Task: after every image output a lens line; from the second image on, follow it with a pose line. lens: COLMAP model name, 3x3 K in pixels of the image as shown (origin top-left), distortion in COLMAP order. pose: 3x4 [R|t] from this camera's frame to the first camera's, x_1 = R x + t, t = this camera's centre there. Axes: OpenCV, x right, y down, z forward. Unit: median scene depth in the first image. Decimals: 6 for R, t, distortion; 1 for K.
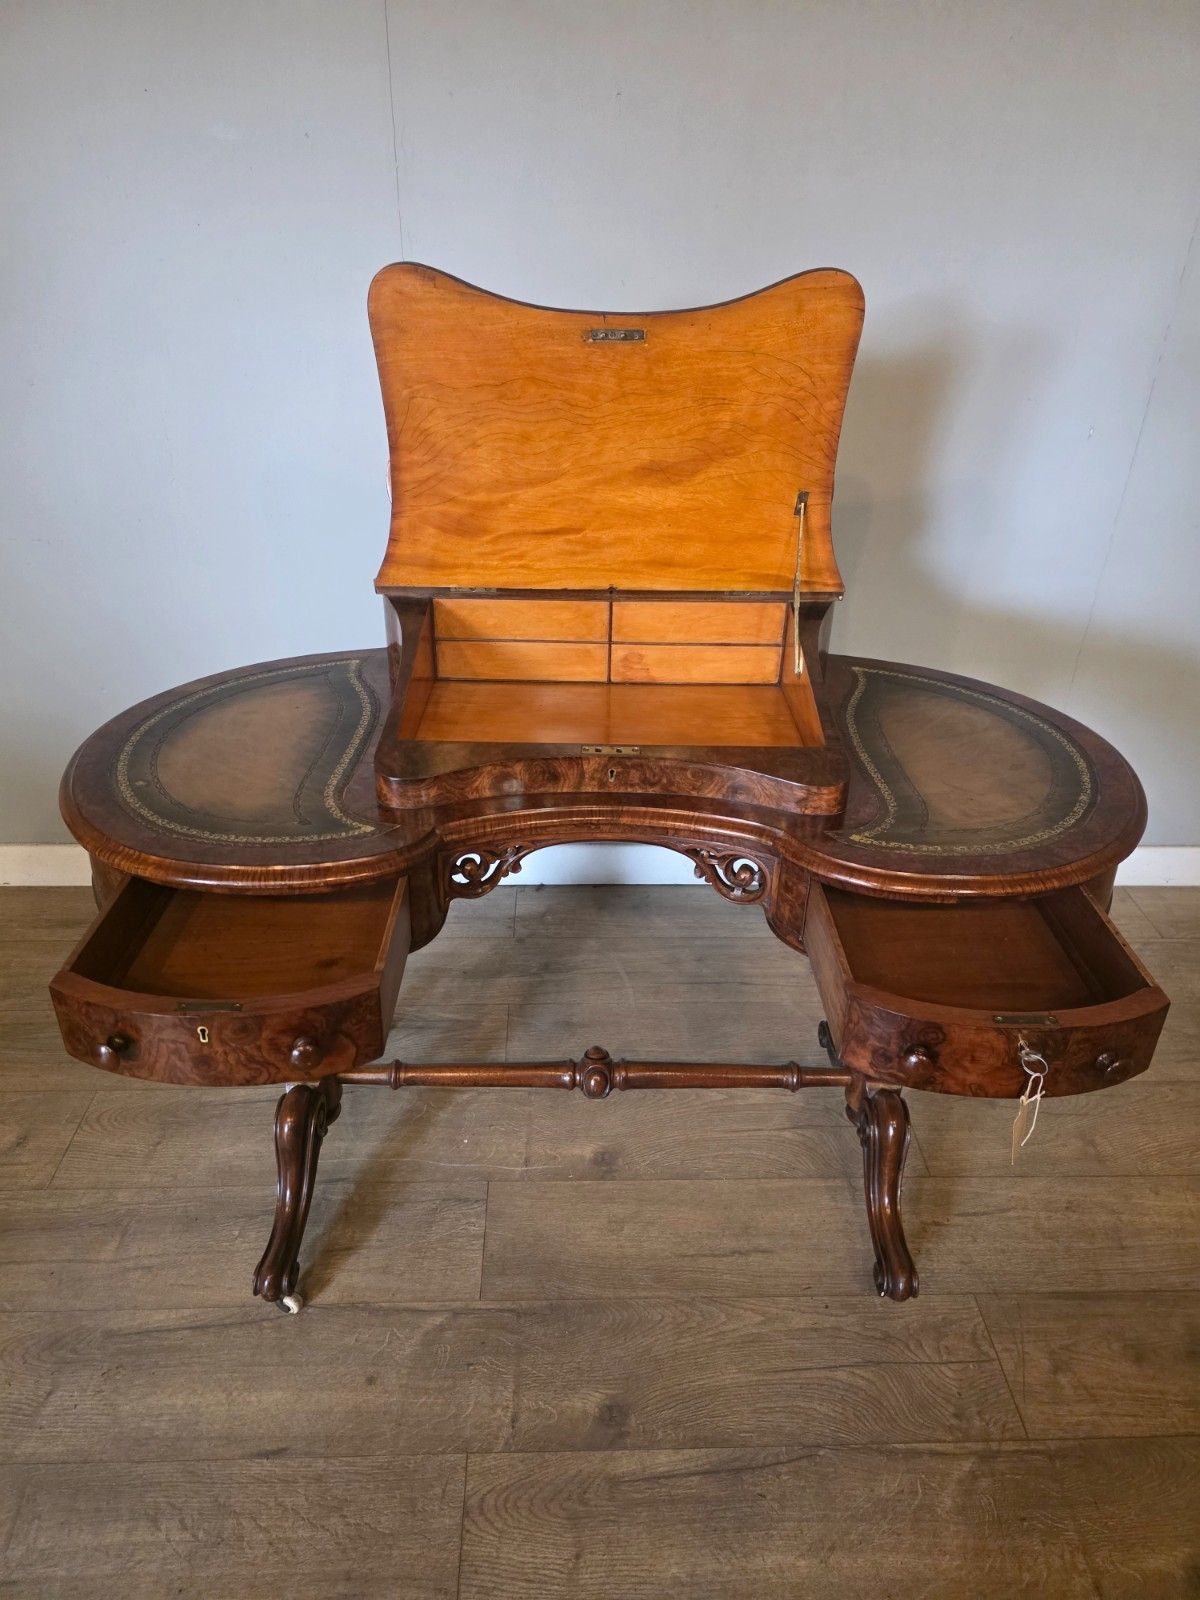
lens RADIAL K [[1083.7, 0, 608.3], [0, 1083.7, 792.9], [0, 0, 1]] dist [0.057499, -0.059539]
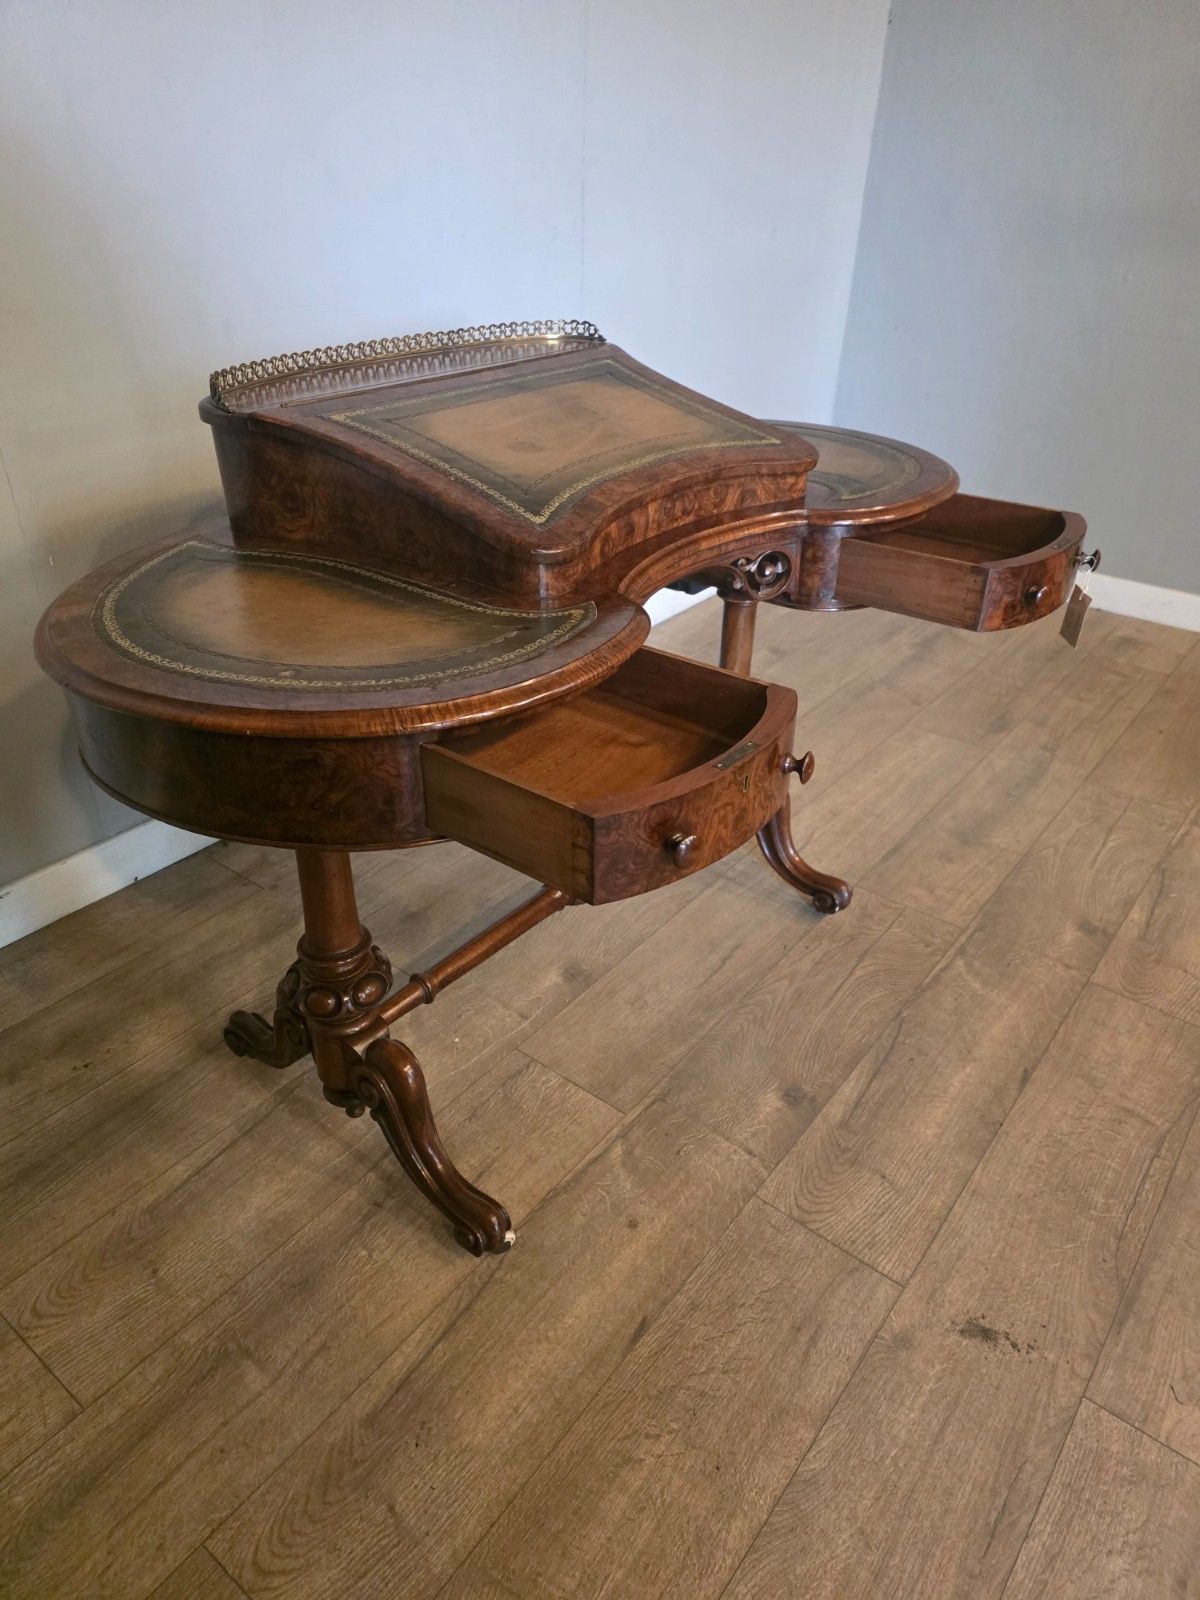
lens RADIAL K [[1083.7, 0, 607.9], [0, 1083.7, 789.8], [0, 0, 1]] dist [0.057499, -0.059539]
pose [[0.641320, -0.405377, 0.651443, -0.717946], [0.380220, 0.905364, 0.189074, 0.005077], [-0.666439, 0.126434, 0.734761, 0.276252]]
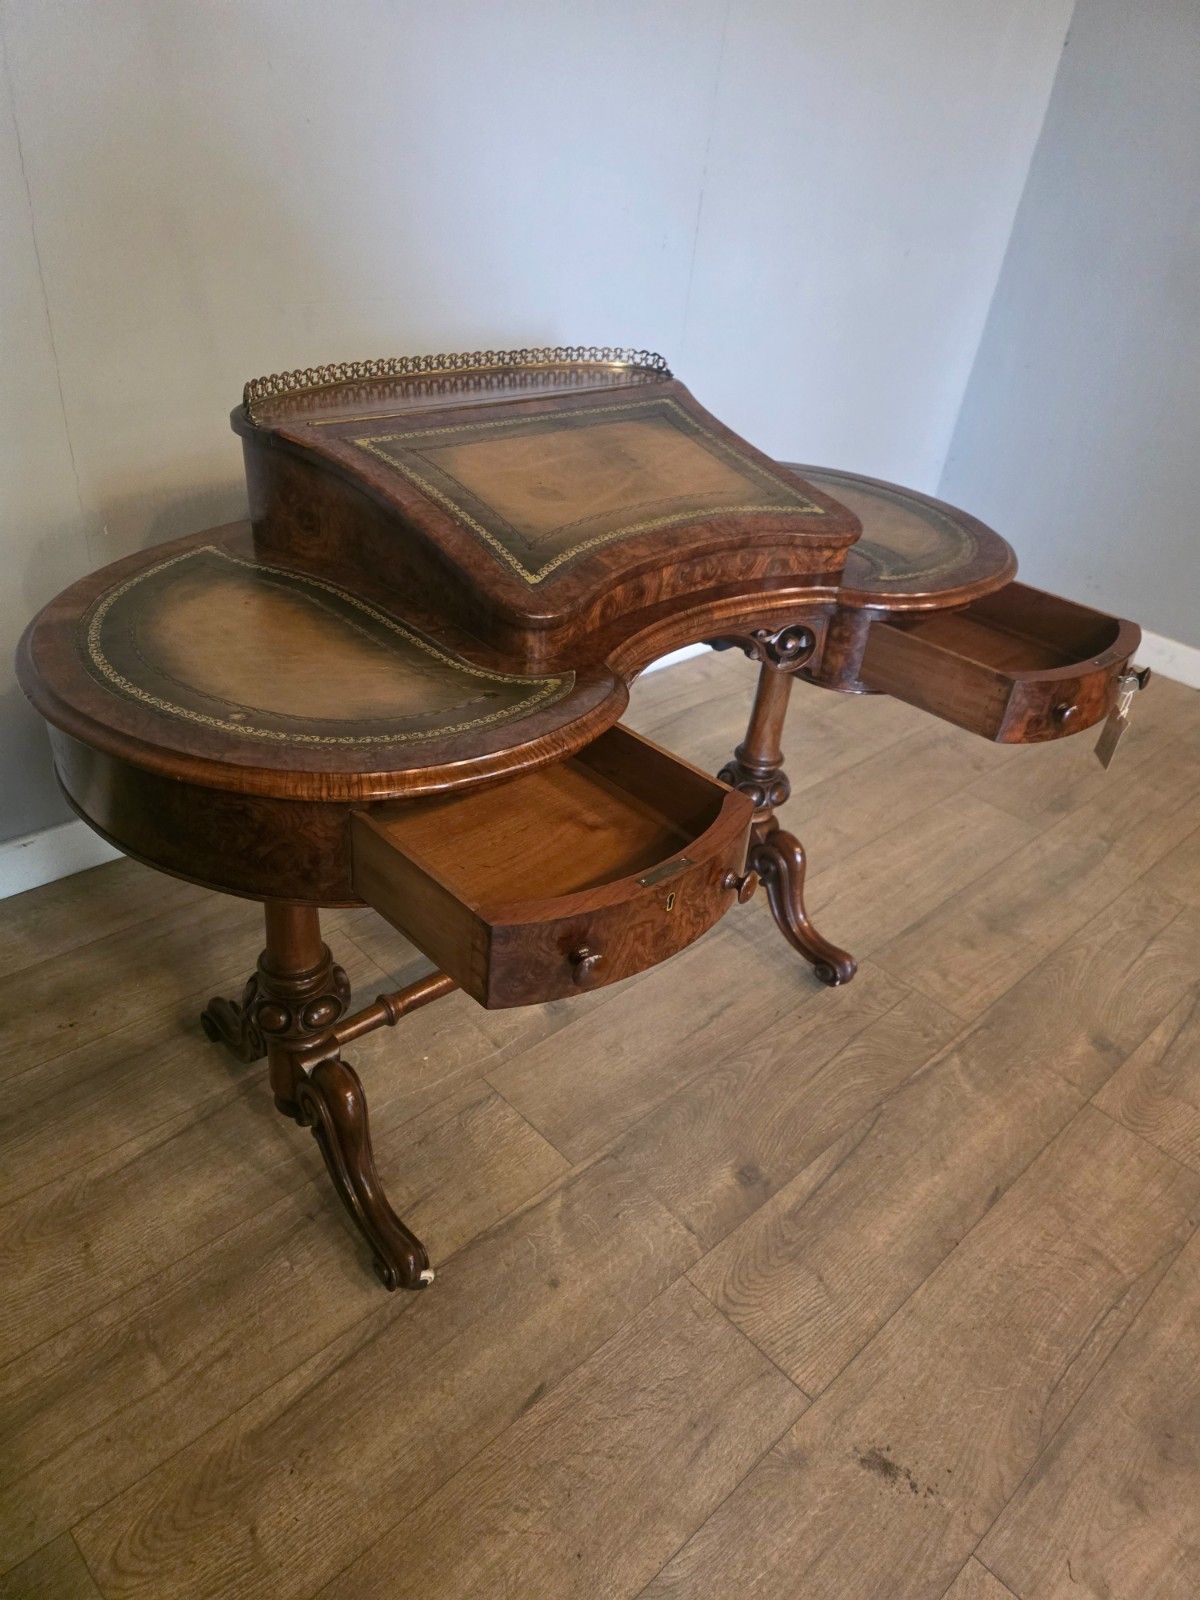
lens RADIAL K [[1083.7, 0, 604.1], [0, 1083.7, 799.2], [0, 0, 1]] dist [0.057499, -0.059539]
pose [[0.749102, -0.323597, 0.578041, -0.612731], [0.263157, 0.946133, 0.188628, -0.027066], [-0.607943, 0.010814, 0.793907, 0.226795]]
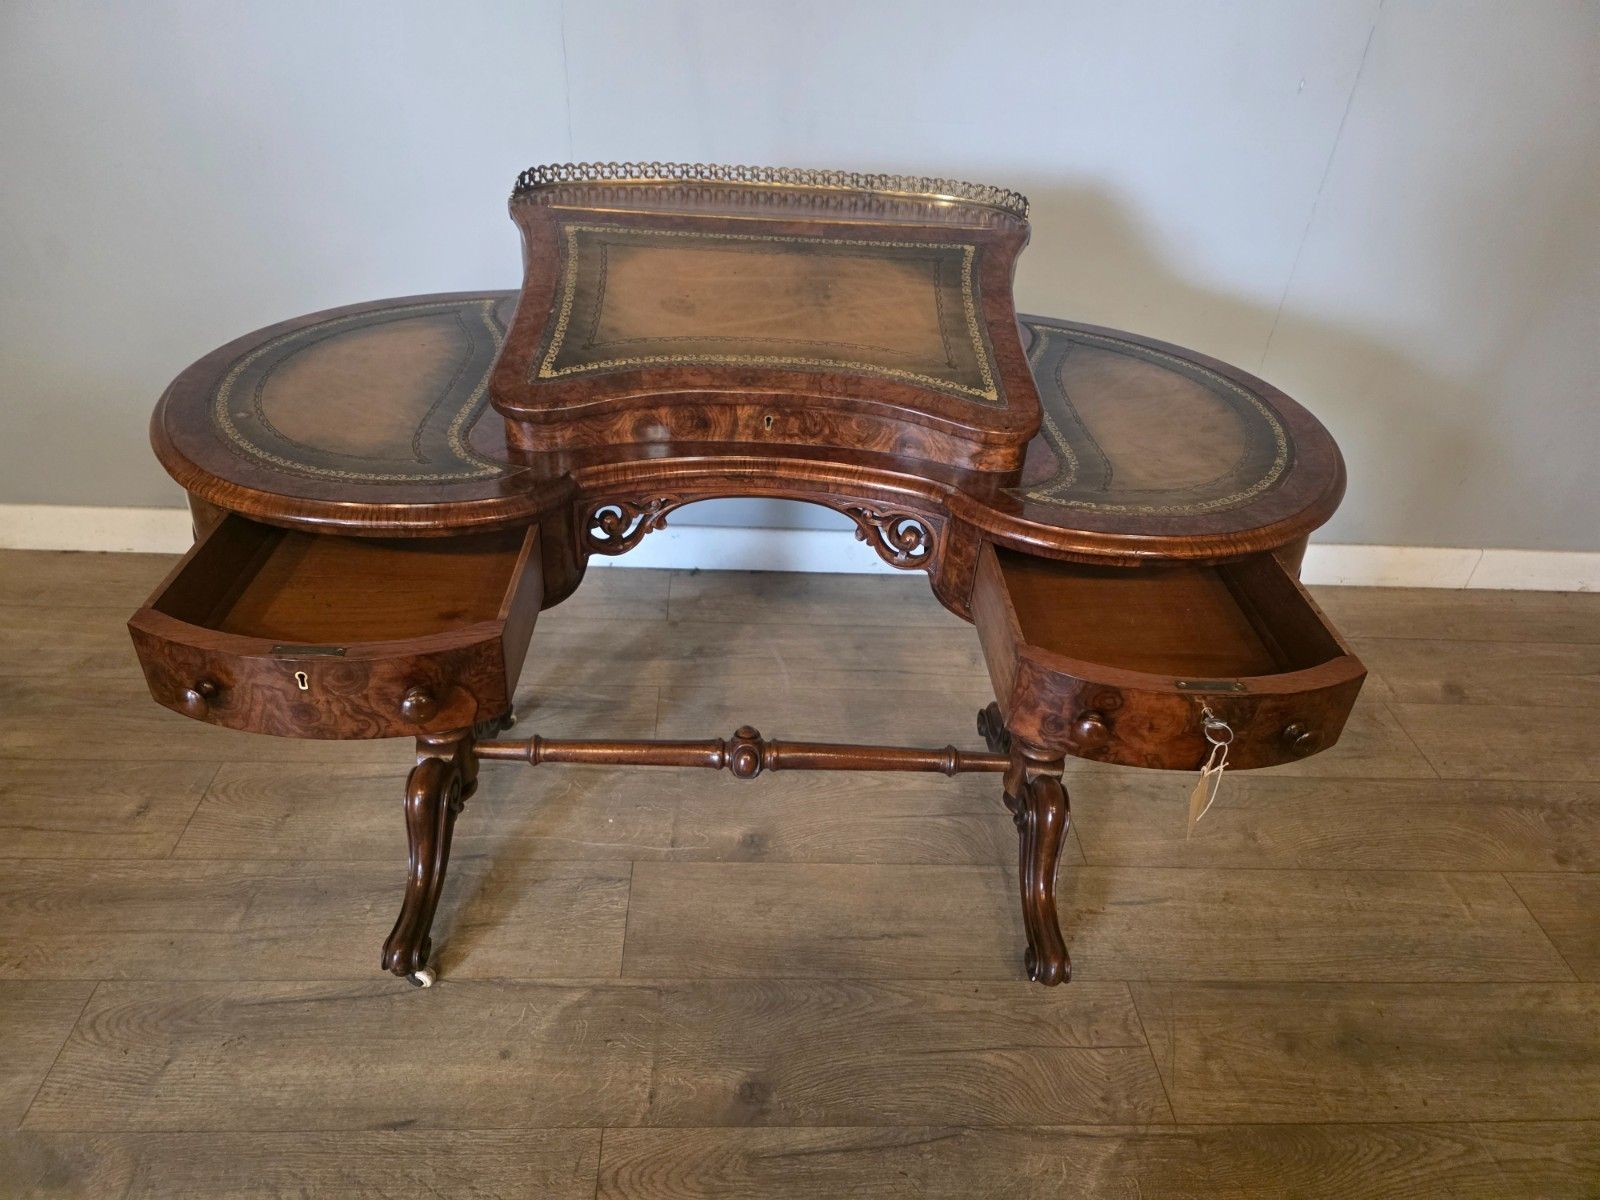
lens RADIAL K [[1083.7, 0, 792.8], [0, 1083.7, 601.5], [0, 0, 1]] dist [0.057499, -0.059539]
pose [[0.999475, 0.025301, 0.020249, 0.008218], [-0.027043, 0.995482, 0.091015, 0.043746], [-0.017855, -0.091514, 0.995644, 0.071954]]
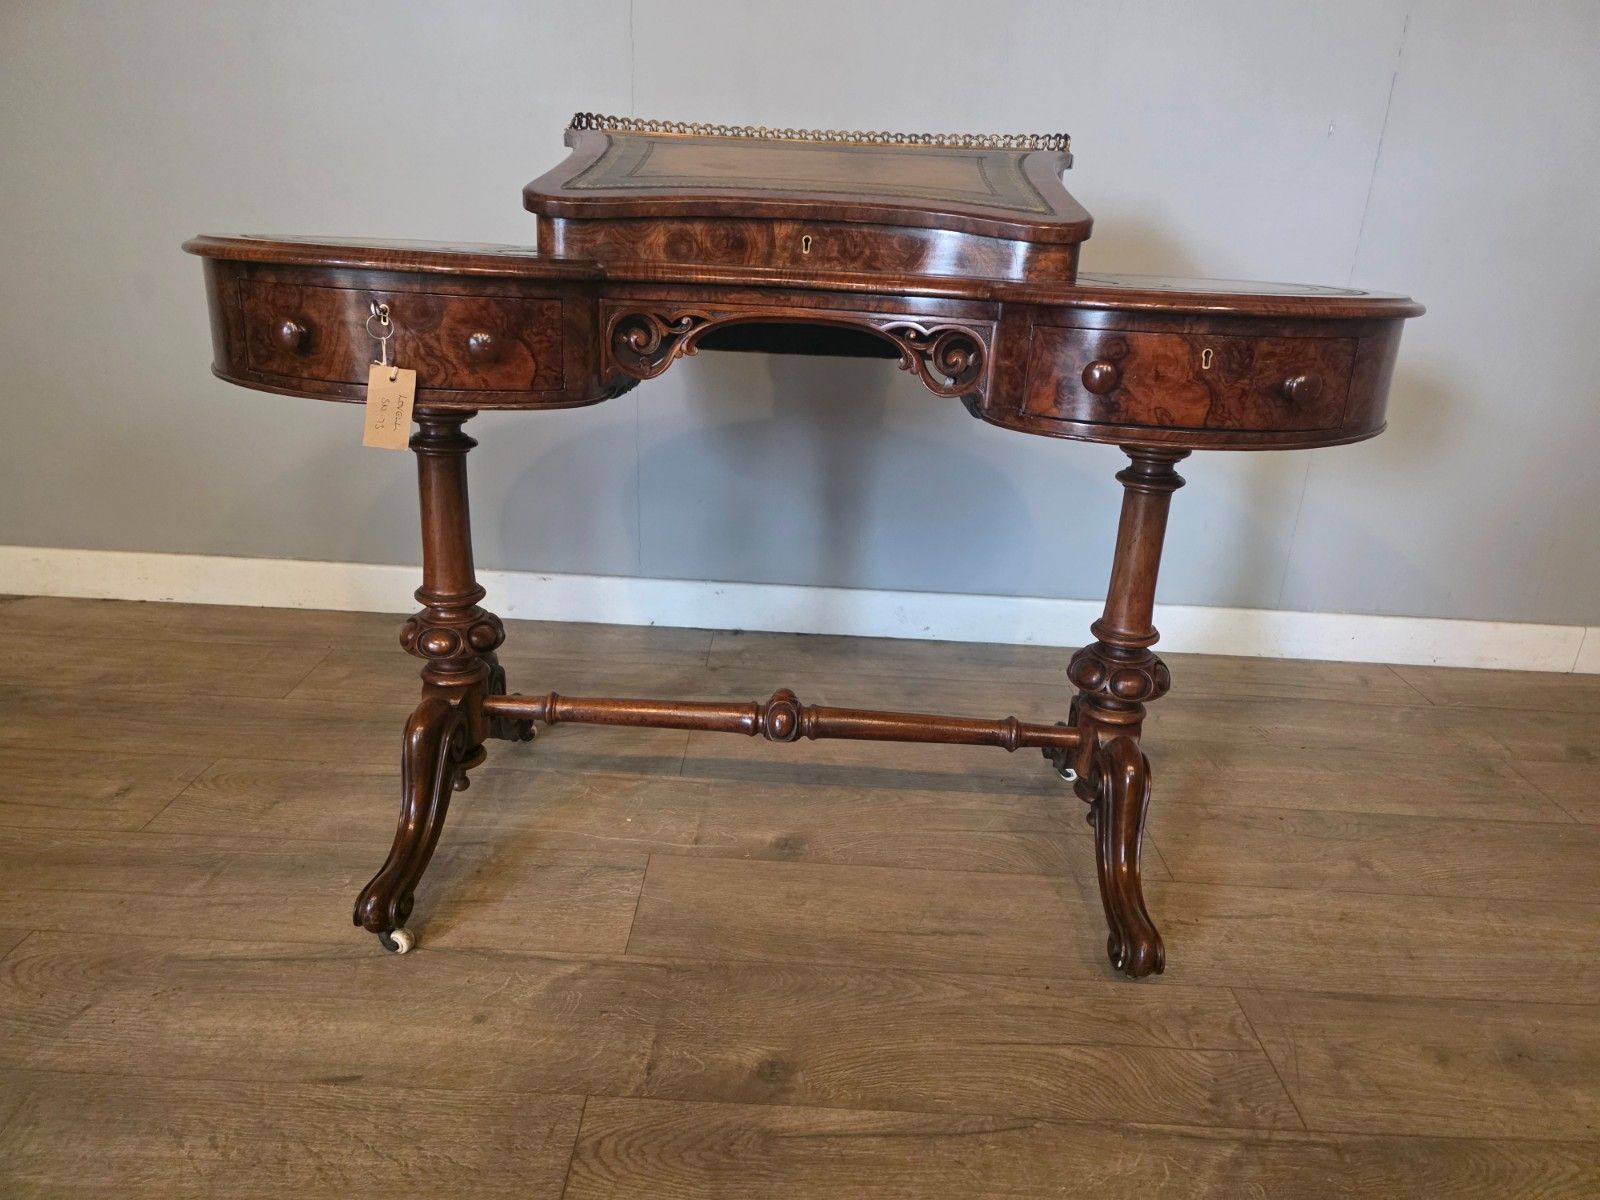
lens RADIAL K [[1083.7, 0, 805.9], [0, 1083.7, 594.5], [0, 0, 1]] dist [0.057499, -0.059539]
pose [[0.998607, 0.040832, -0.033431, 0.039402], [-0.046011, 0.983902, -0.172685, 0.366955], [0.025841, 0.173983, 0.984410, 0.161664]]
